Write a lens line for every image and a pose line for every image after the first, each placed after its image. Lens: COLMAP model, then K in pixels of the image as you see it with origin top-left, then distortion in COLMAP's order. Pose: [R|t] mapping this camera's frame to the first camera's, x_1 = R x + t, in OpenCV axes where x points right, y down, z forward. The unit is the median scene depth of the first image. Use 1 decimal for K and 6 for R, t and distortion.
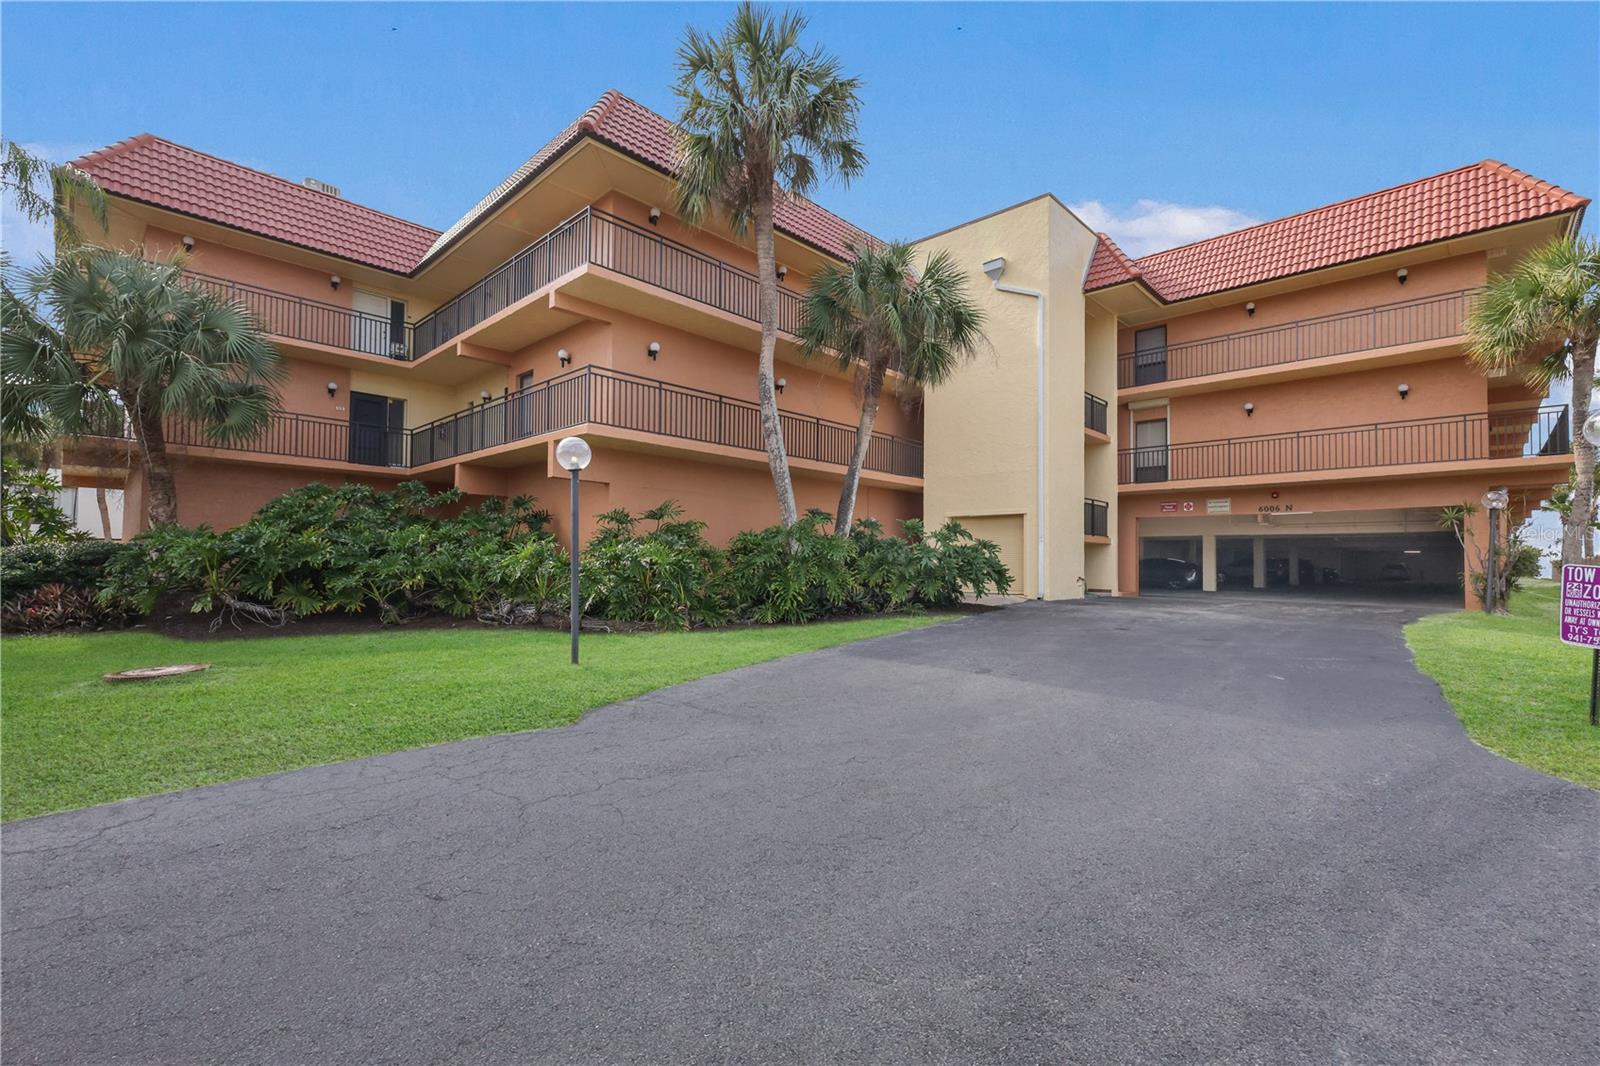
lens RADIAL K [[695.9, 0, 802.4], [0, 695.9, 543.1], [0, 0, 1]] dist [-0.002712, 0.000009]
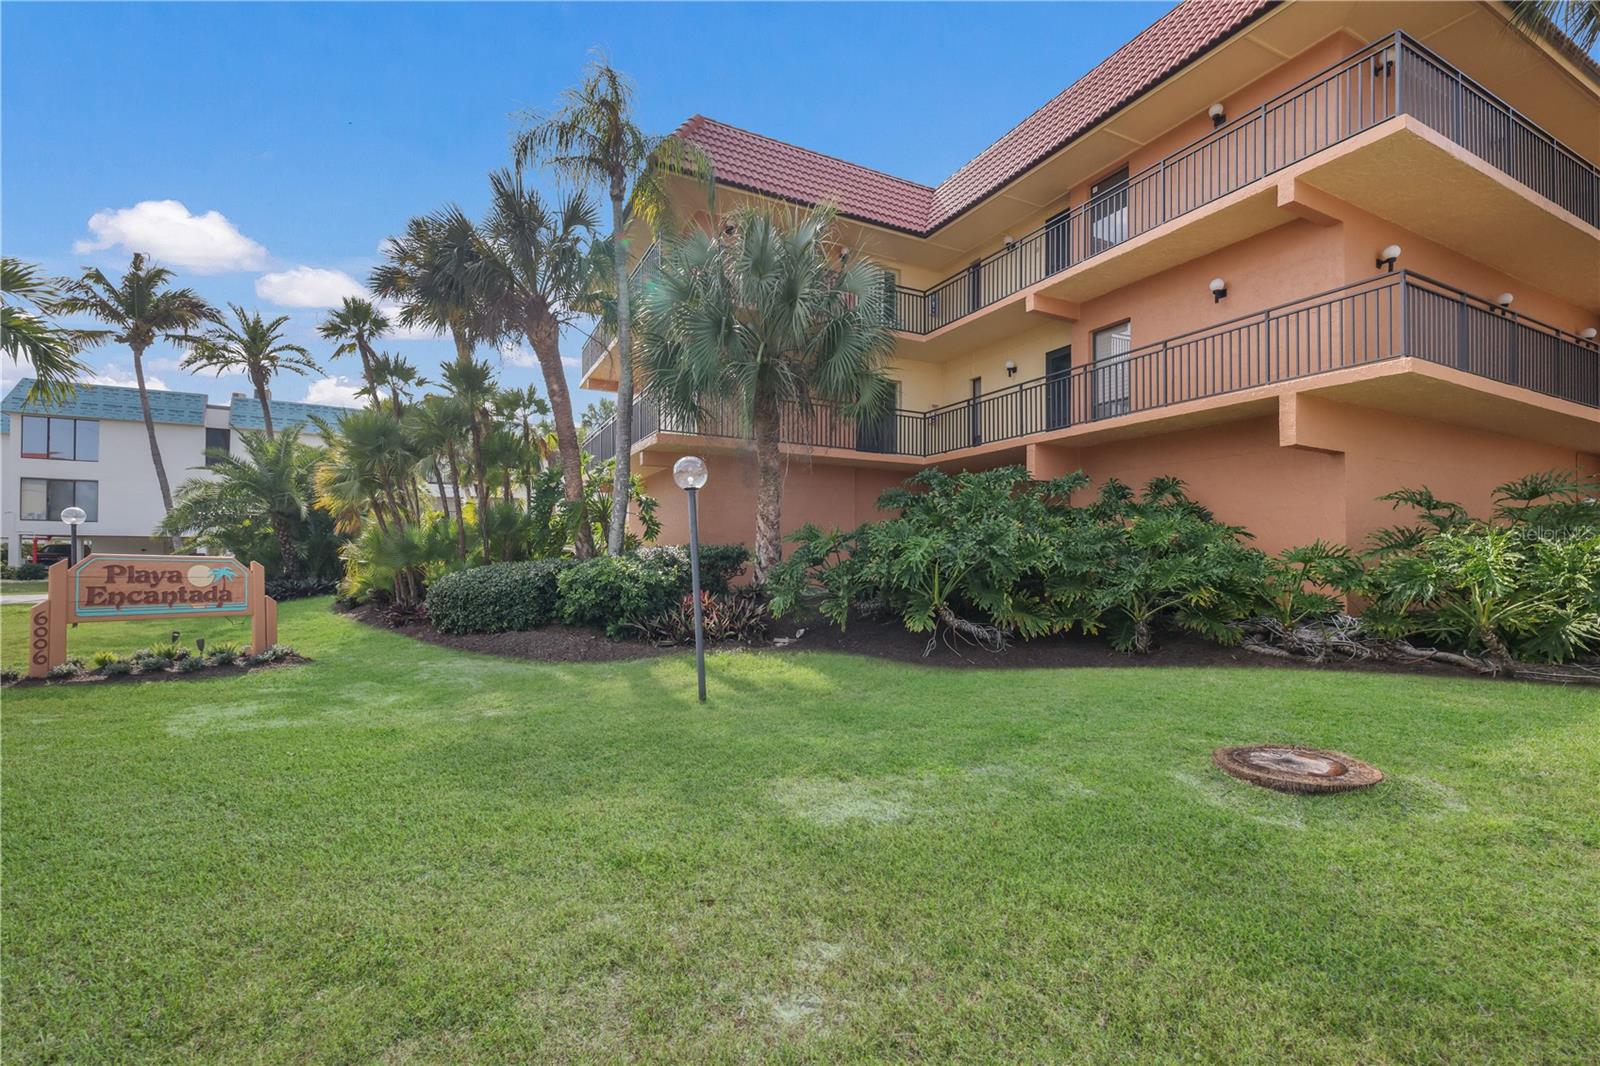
lens RADIAL K [[695.9, 0, 798.0], [0, 695.9, 545.5], [0, 0, 1]] dist [-0.002712, 0.000009]
pose [[0.944688, -0.011106, -0.327782, -0.614448], [0.012491, 0.999920, 0.002120, -0.001036], [0.327732, -0.006097, 0.944751, 0.176241]]
